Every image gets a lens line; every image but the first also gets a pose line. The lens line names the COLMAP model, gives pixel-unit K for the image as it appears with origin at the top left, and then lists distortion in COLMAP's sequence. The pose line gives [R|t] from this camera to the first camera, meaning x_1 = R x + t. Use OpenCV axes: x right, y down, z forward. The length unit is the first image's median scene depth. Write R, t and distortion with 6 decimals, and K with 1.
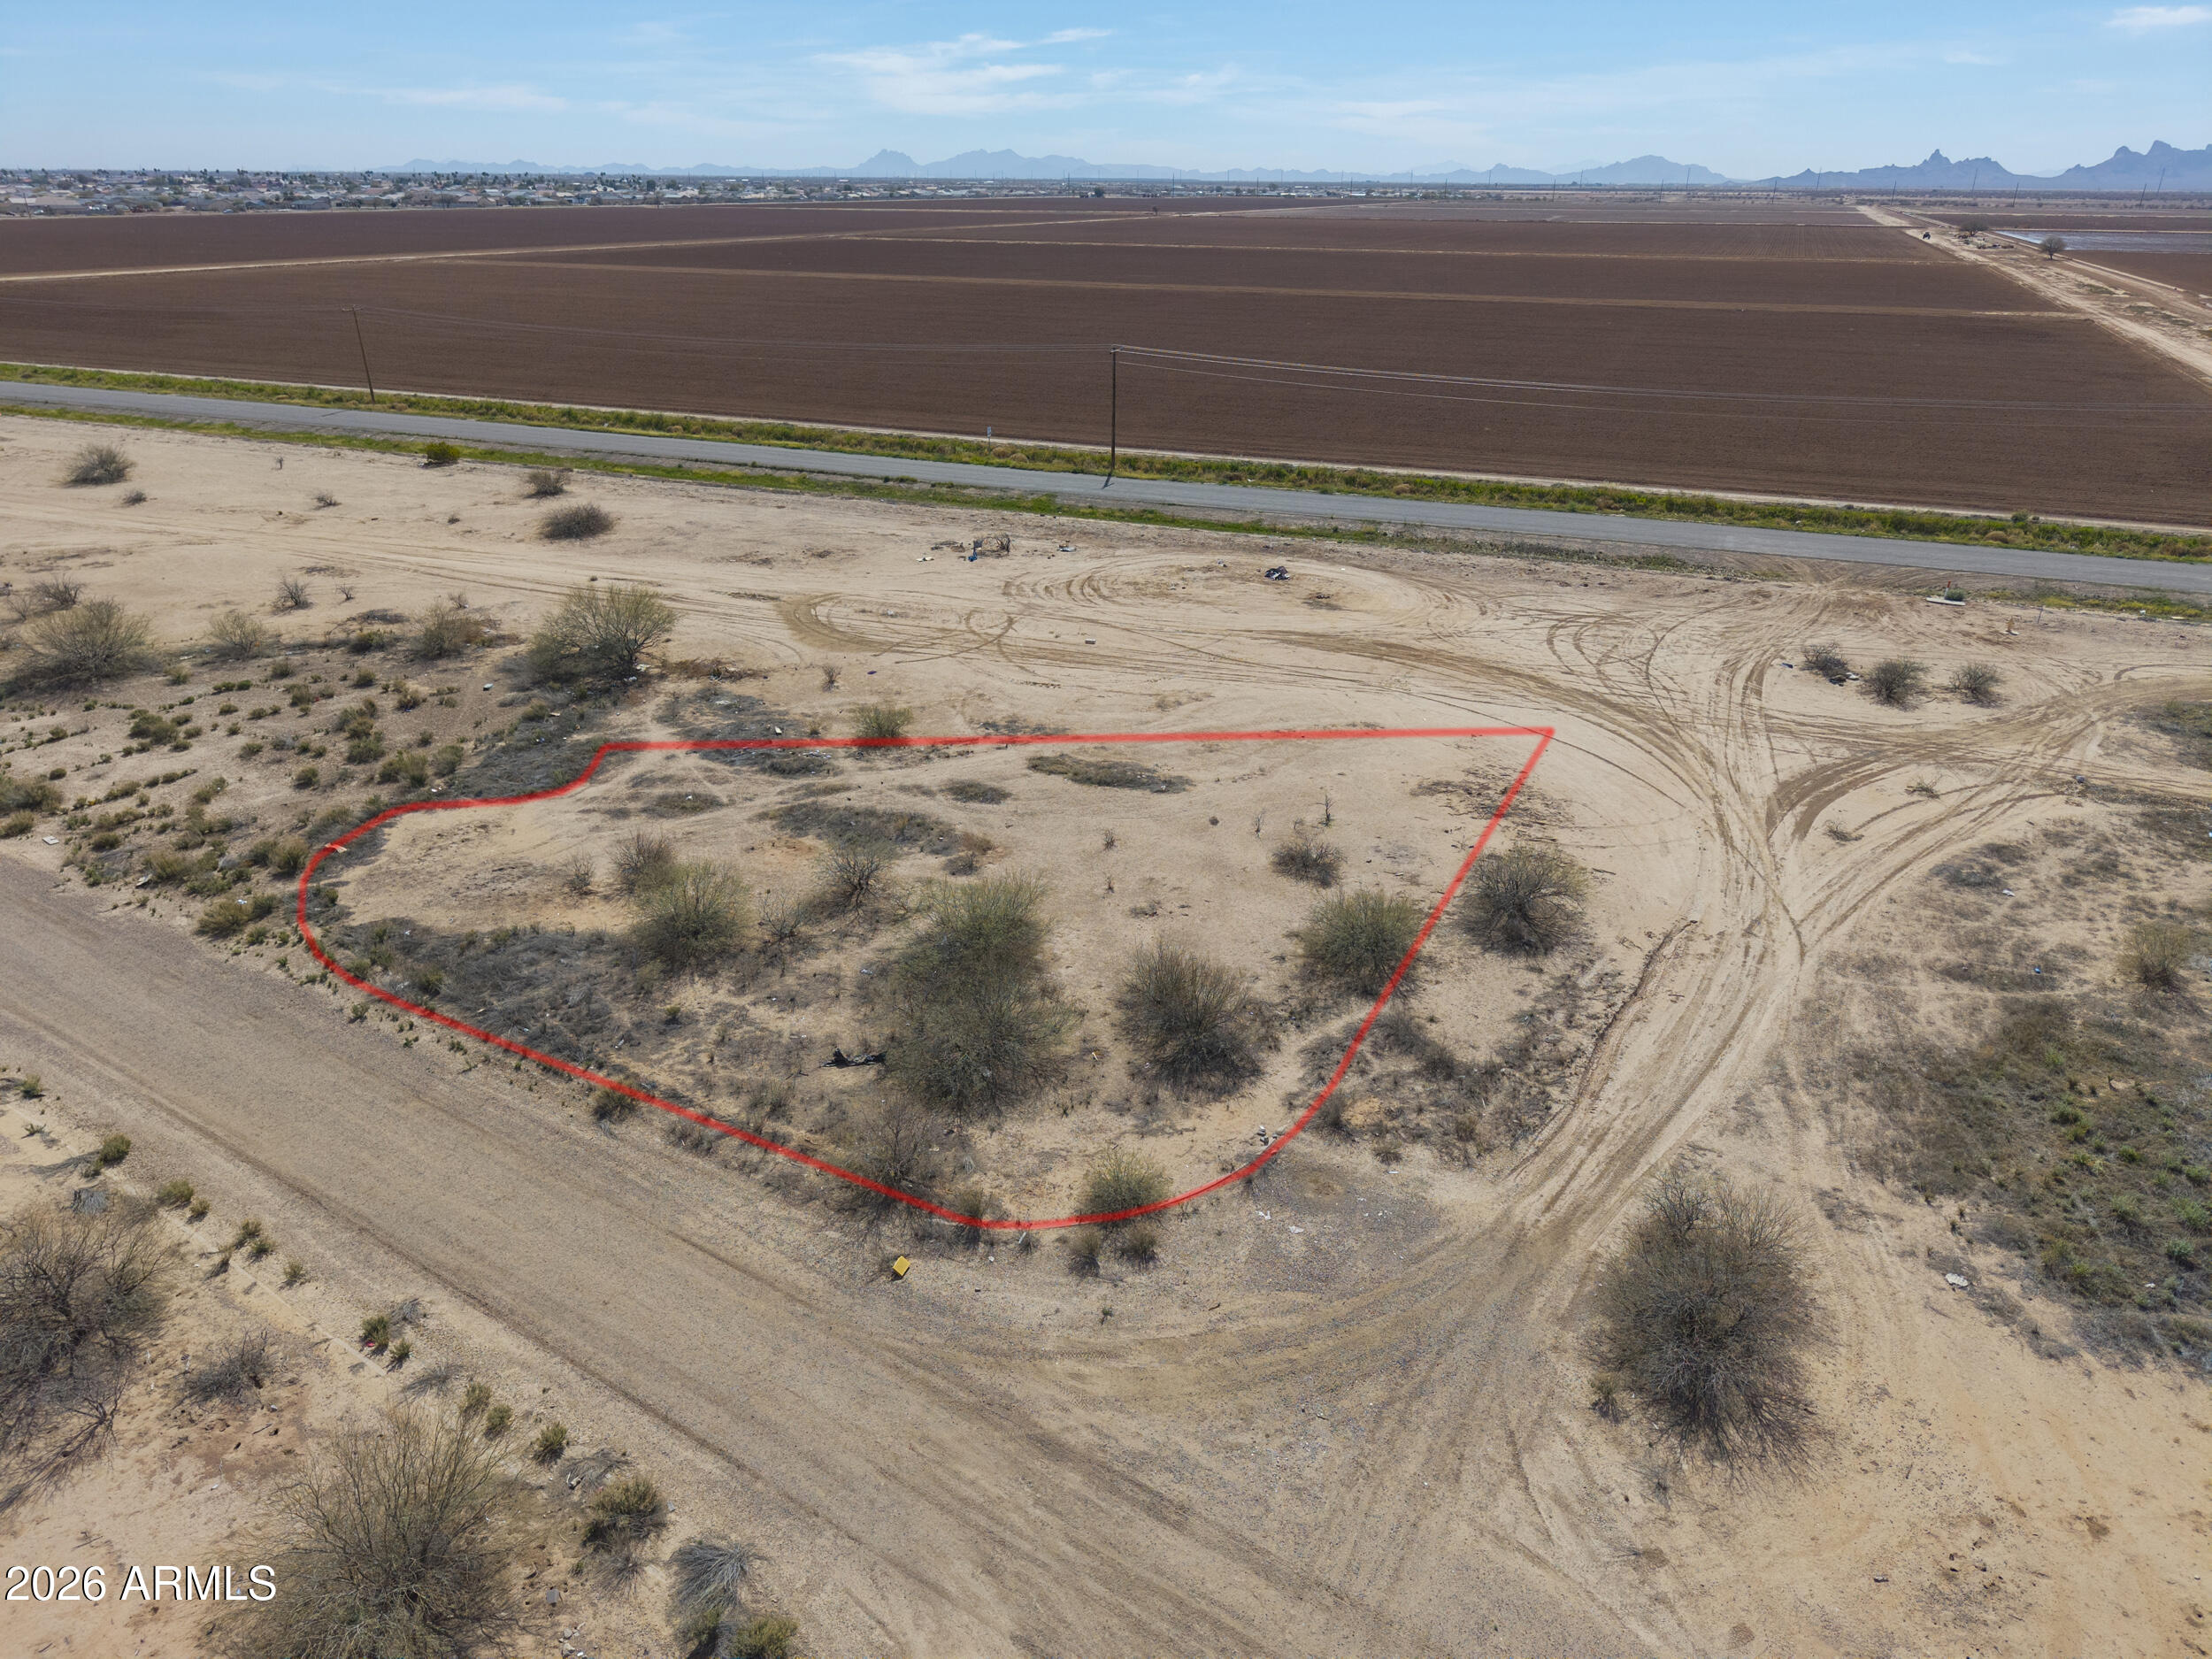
lens RADIAL K [[1476.1, 0, 1106.0], [0, 1476.1, 829.5], [0, 0, 1]] dist [0.020848, -0.019085]
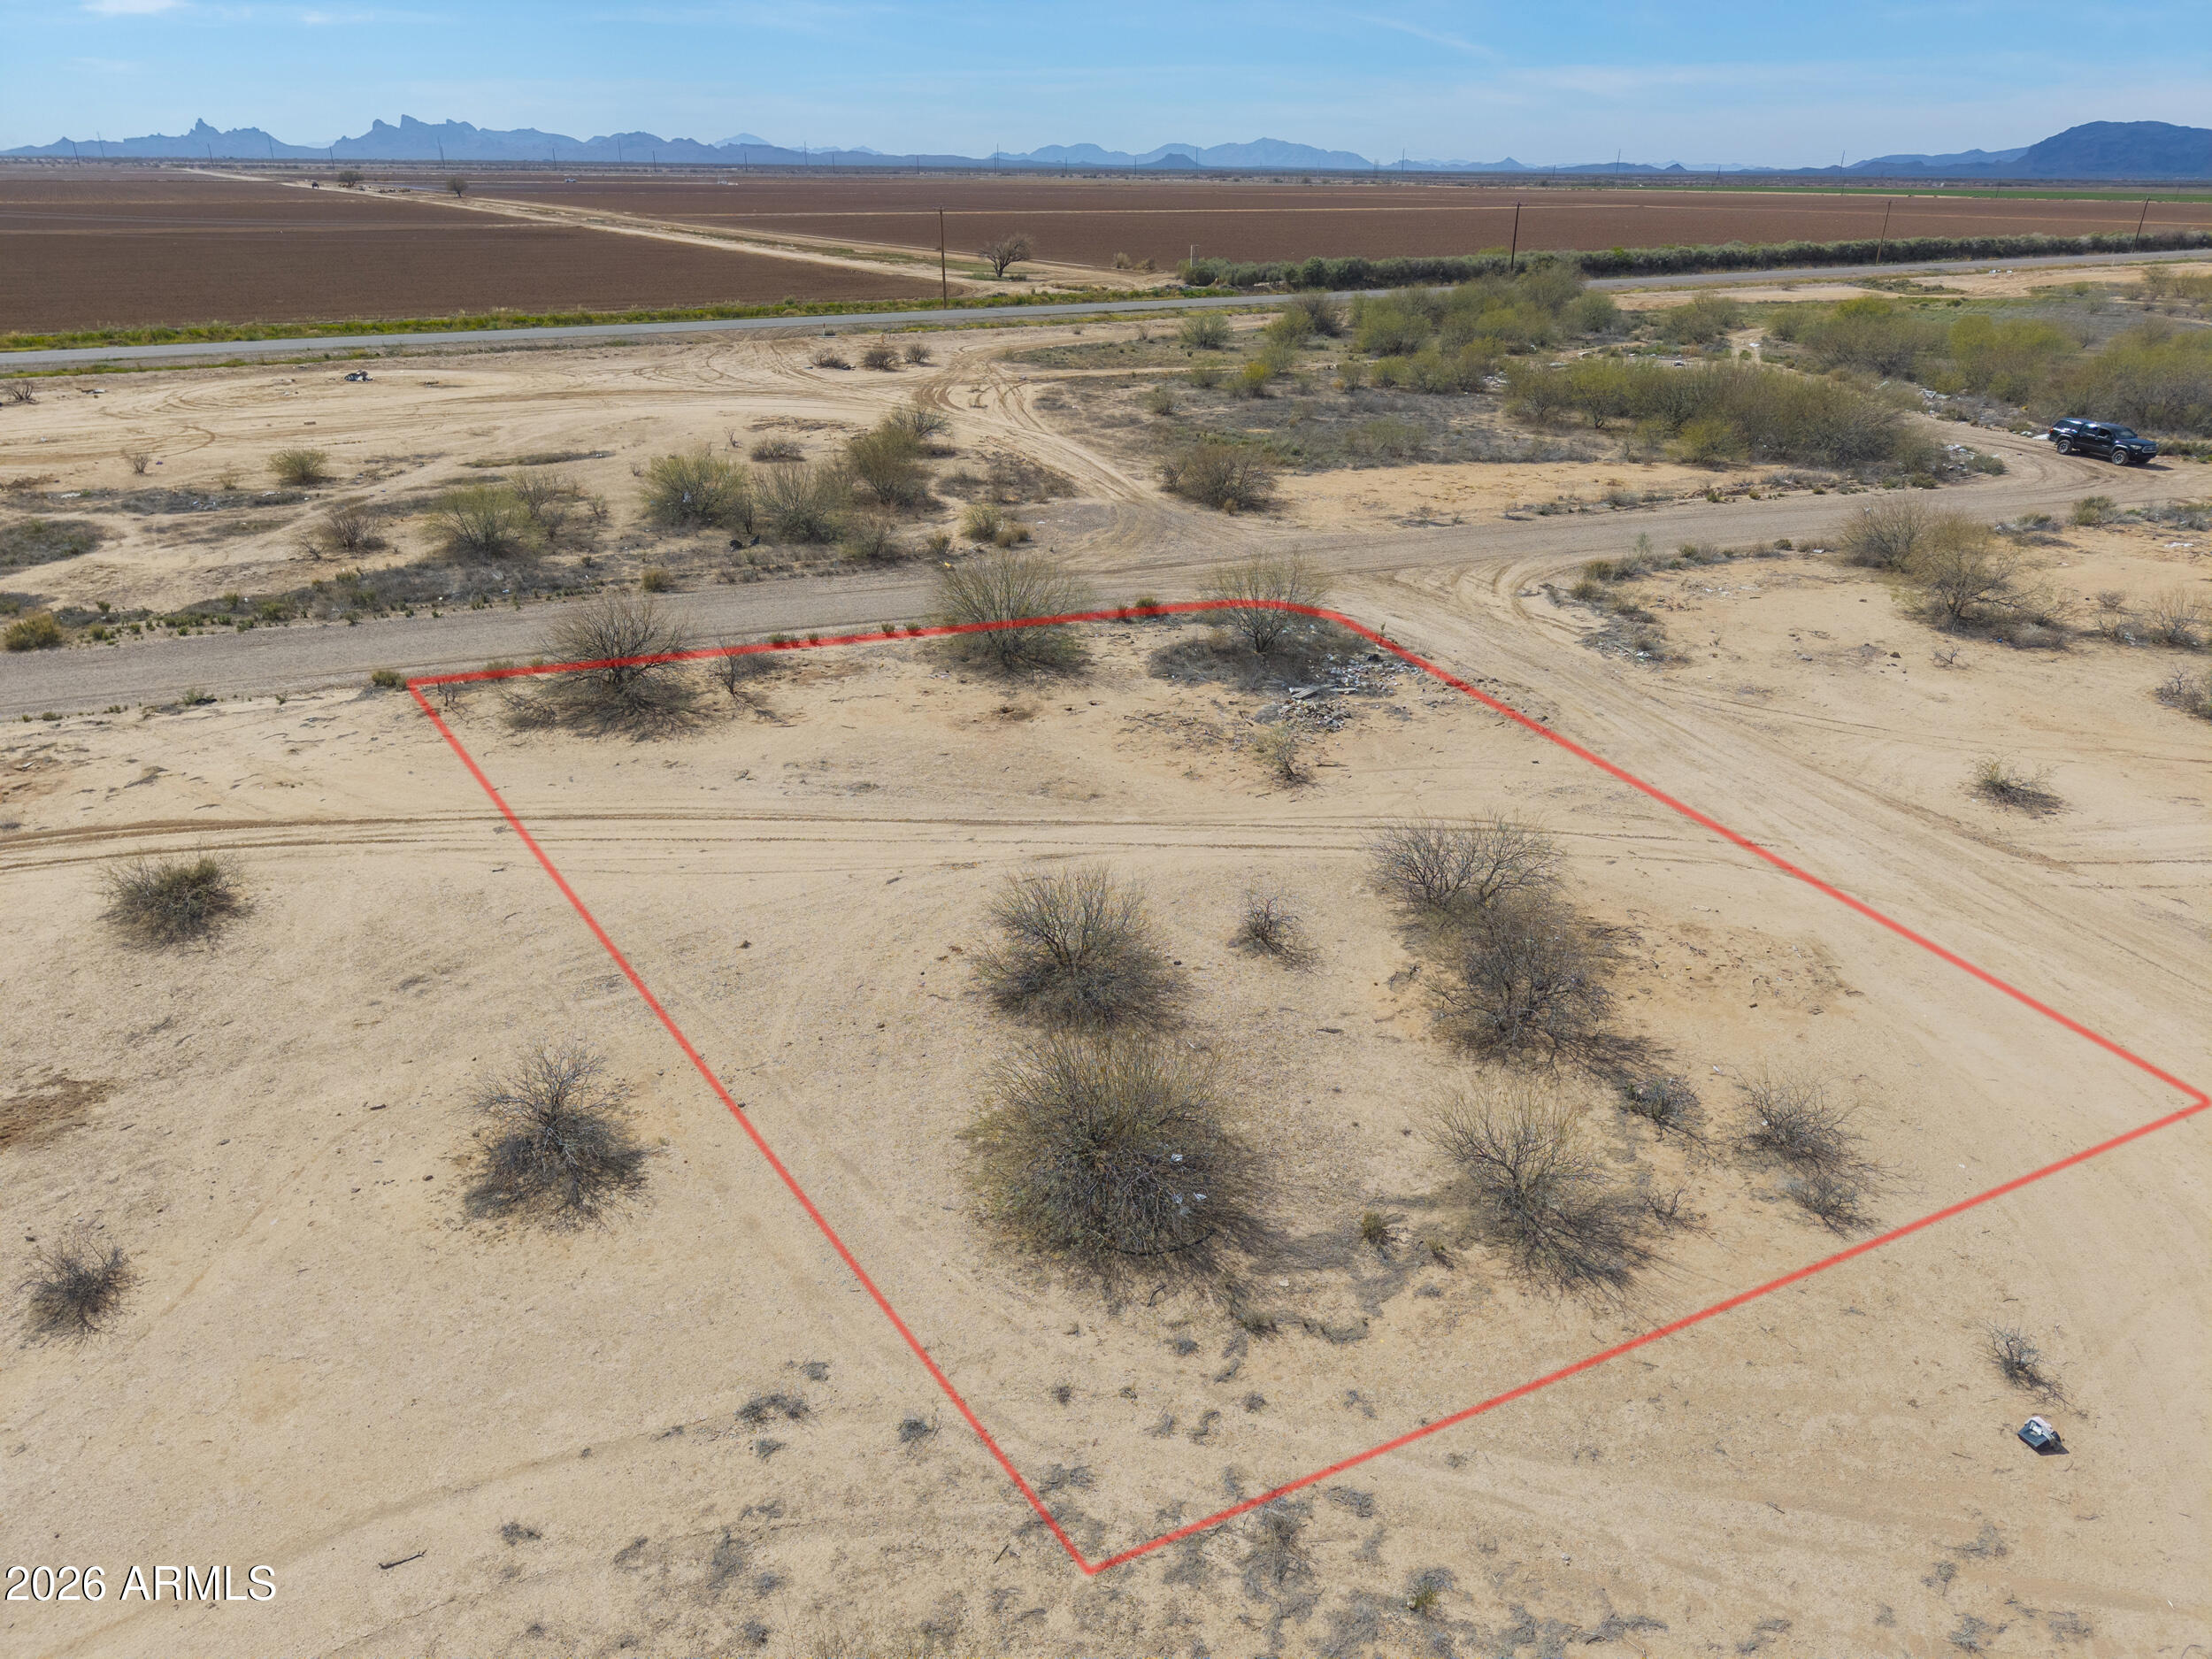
lens RADIAL K [[1476.1, 0, 1106.0], [0, 1476.1, 829.5], [0, 0, 1]] dist [0.020848, -0.019085]
pose [[0.559702, -0.339944, 0.755759, -0.944996], [0.327745, 0.928437, 0.174893, 0.221210], [-0.761129, 0.149808, 0.631063, -0.093225]]
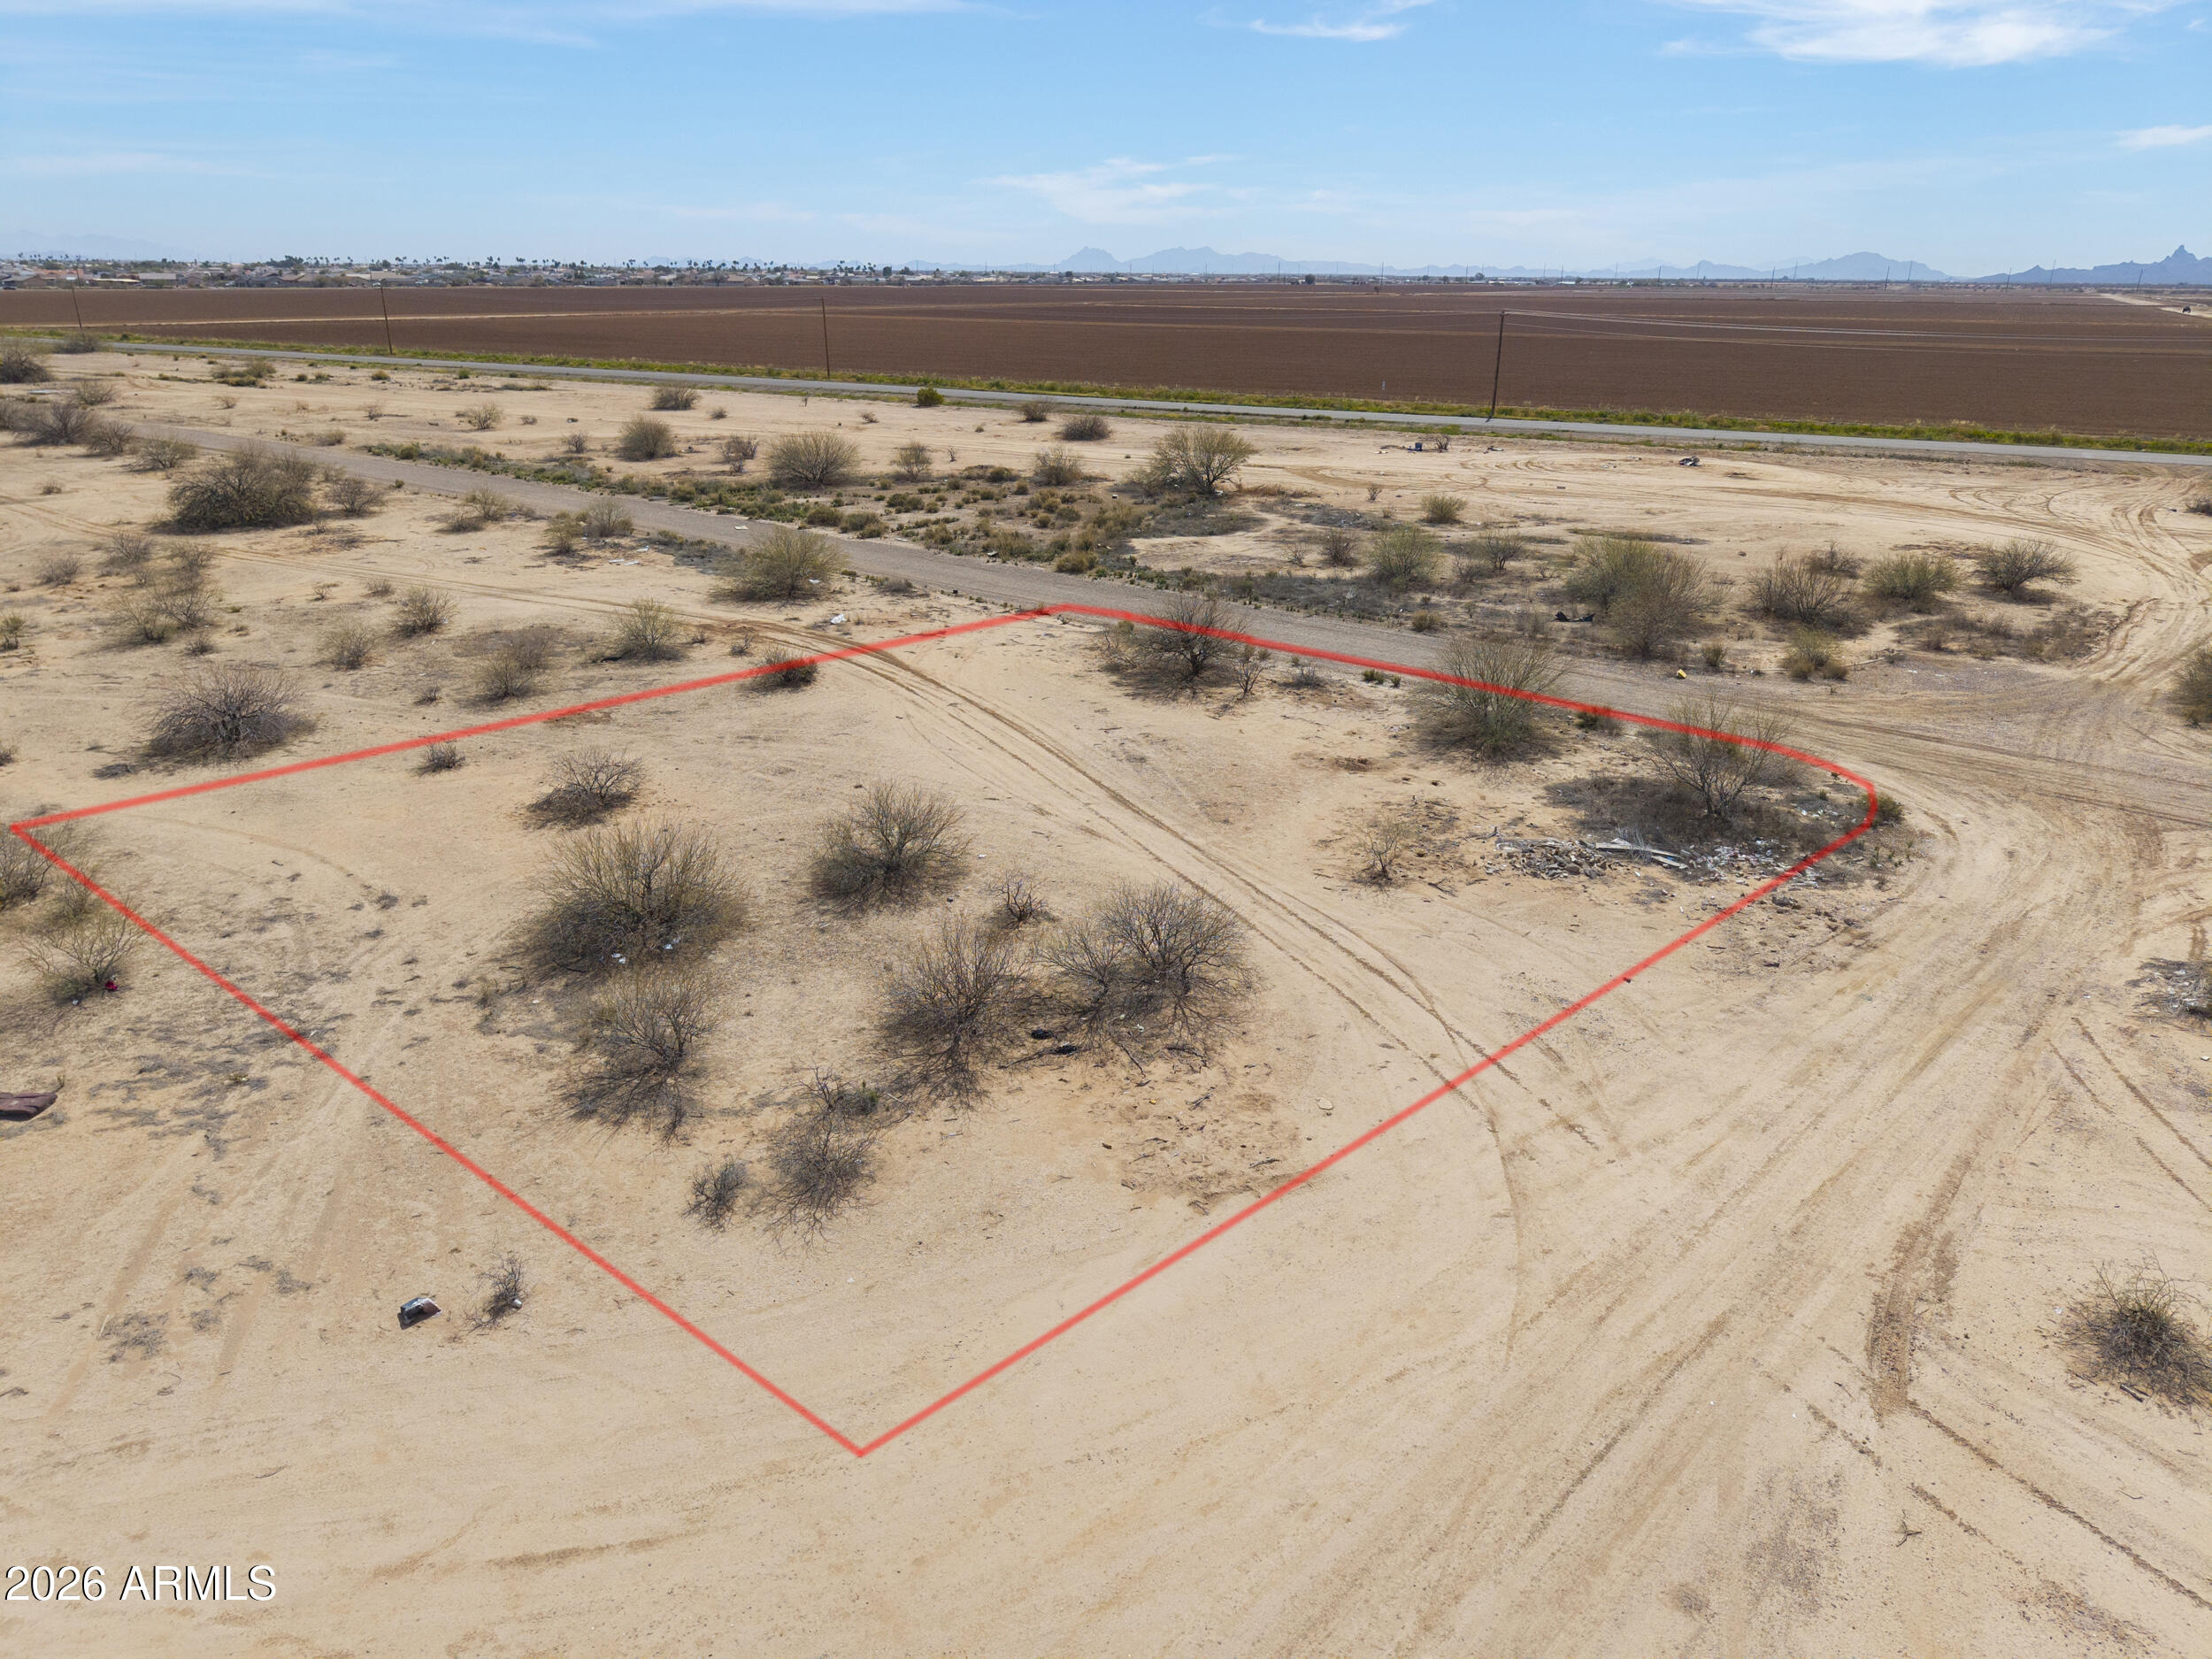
lens RADIAL K [[1476.1, 0, 1106.0], [0, 1476.1, 829.5], [0, 0, 1]] dist [0.020848, -0.019085]
pose [[0.992539, 0.044200, -0.113632, -0.368149], [-0.050470, 0.997323, -0.052904, 0.378910], [0.110989, 0.058244, 0.992113, -0.401435]]
